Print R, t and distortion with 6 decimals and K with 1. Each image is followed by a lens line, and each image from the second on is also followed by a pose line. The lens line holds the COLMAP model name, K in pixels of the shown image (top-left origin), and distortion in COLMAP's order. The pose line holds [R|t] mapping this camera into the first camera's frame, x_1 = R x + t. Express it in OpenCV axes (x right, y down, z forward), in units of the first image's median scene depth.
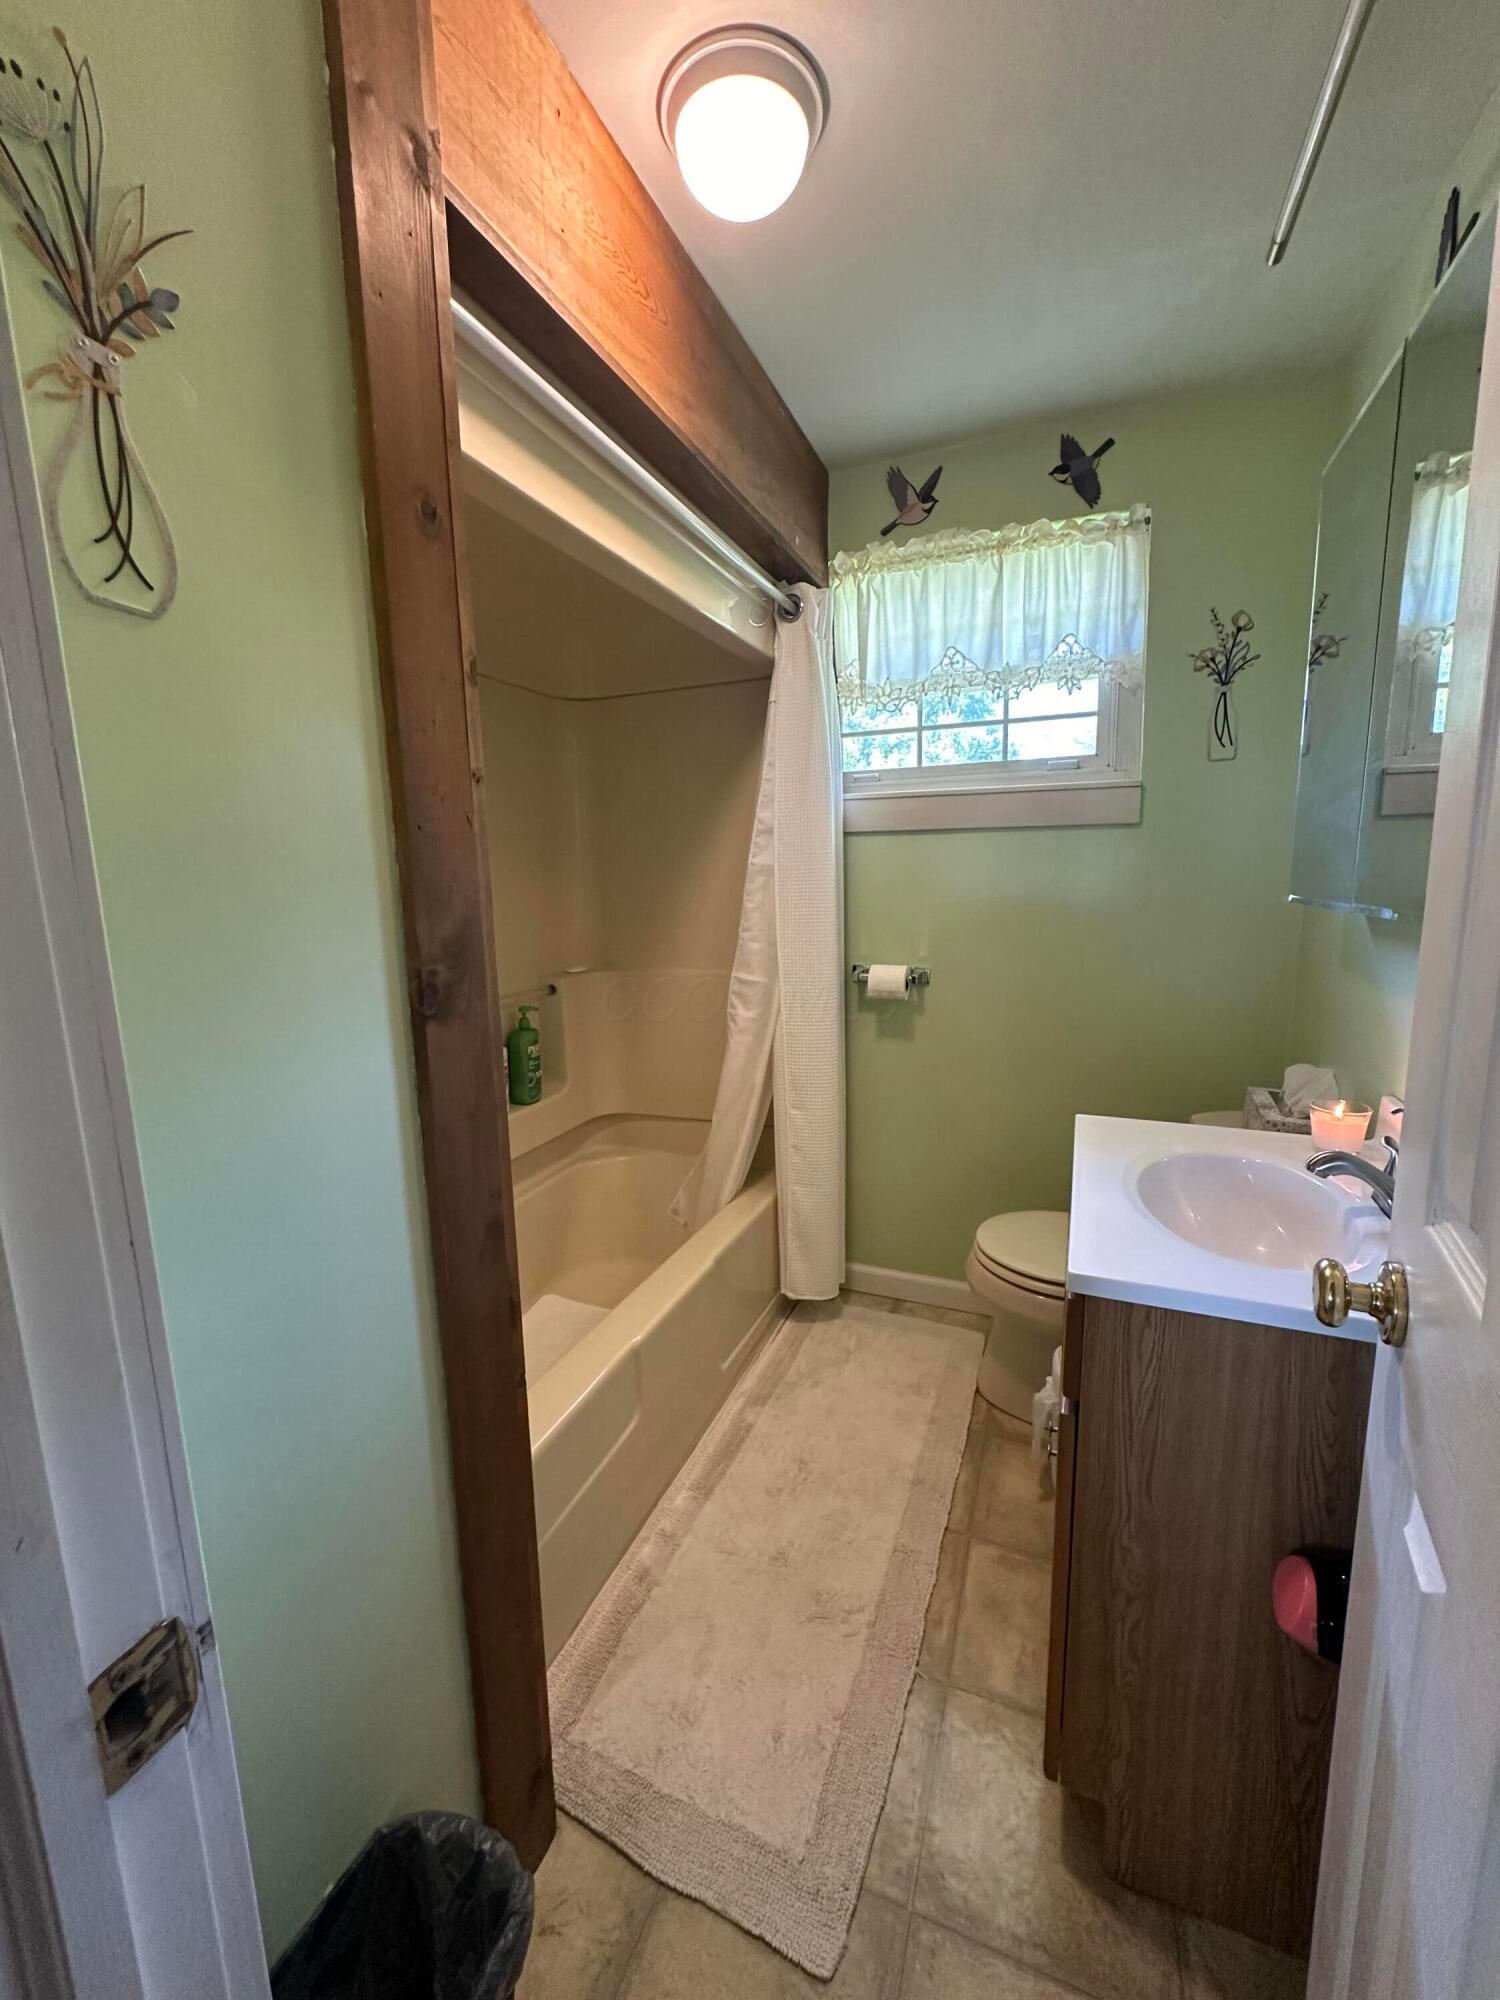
lens RADIAL K [[806.5, 0, 749.2], [0, 806.5, 1002.3], [0, 0, 1]] dist [0.001242, 0.000036]
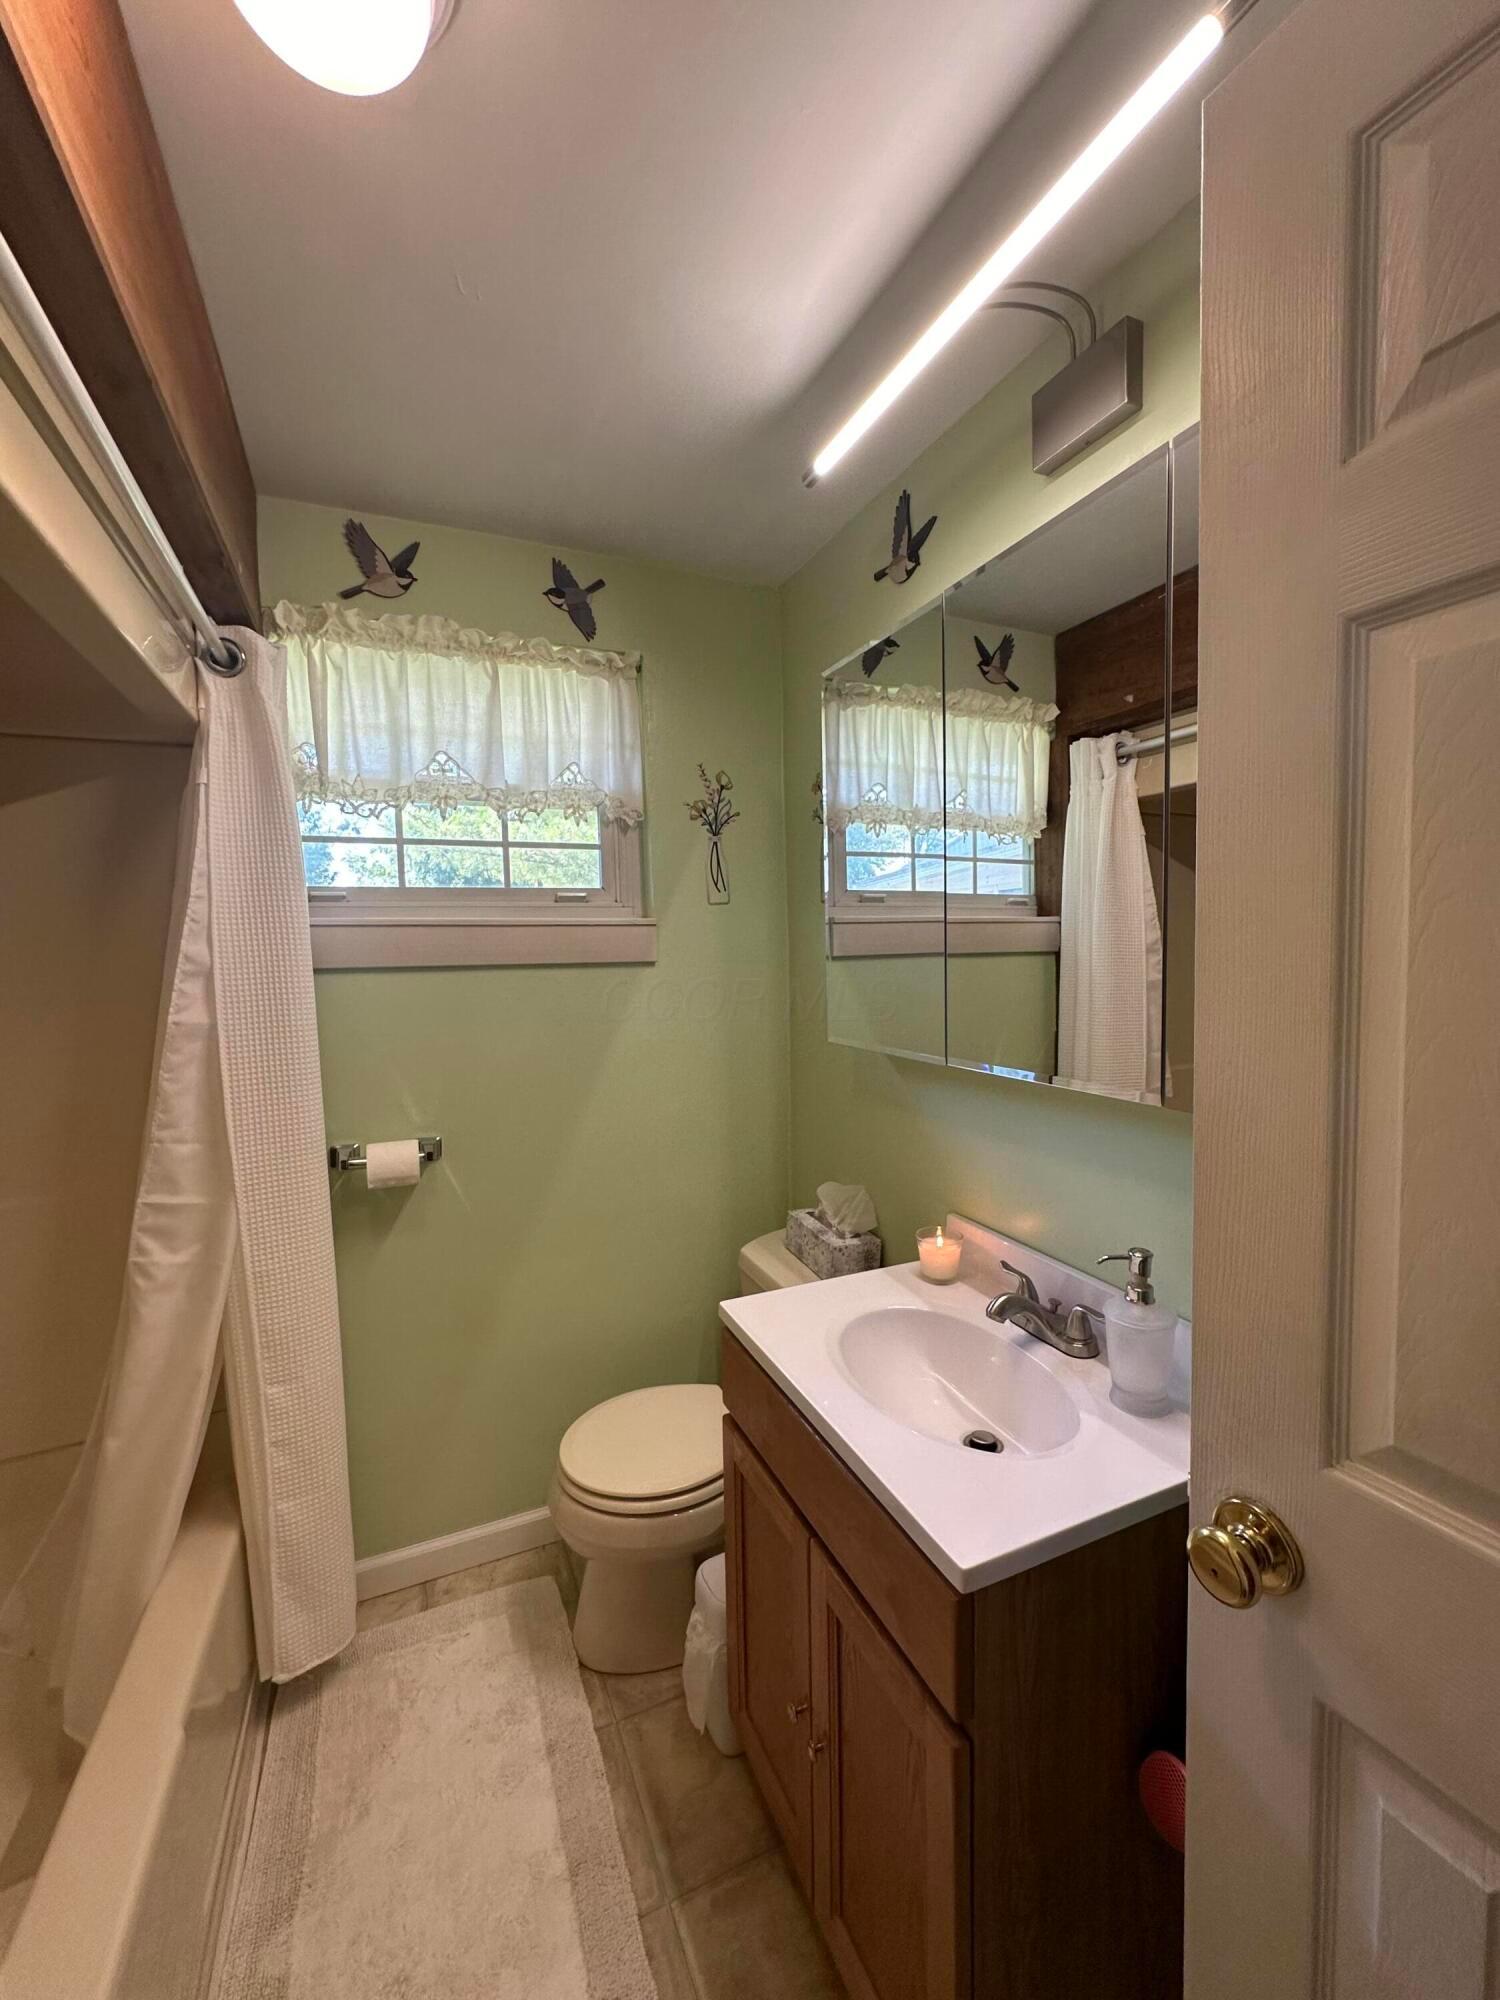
lens RADIAL K [[806.5, 0, 750.2], [0, 806.5, 998.4], [0, 0, 1]] dist [0.001242, 0.000036]
pose [[0.695729, -0.039904, 0.717195, -0.139622], [0.123398, 0.990252, -0.064608, -0.094808], [-0.707626, 0.133450, 0.693871, 0.230606]]
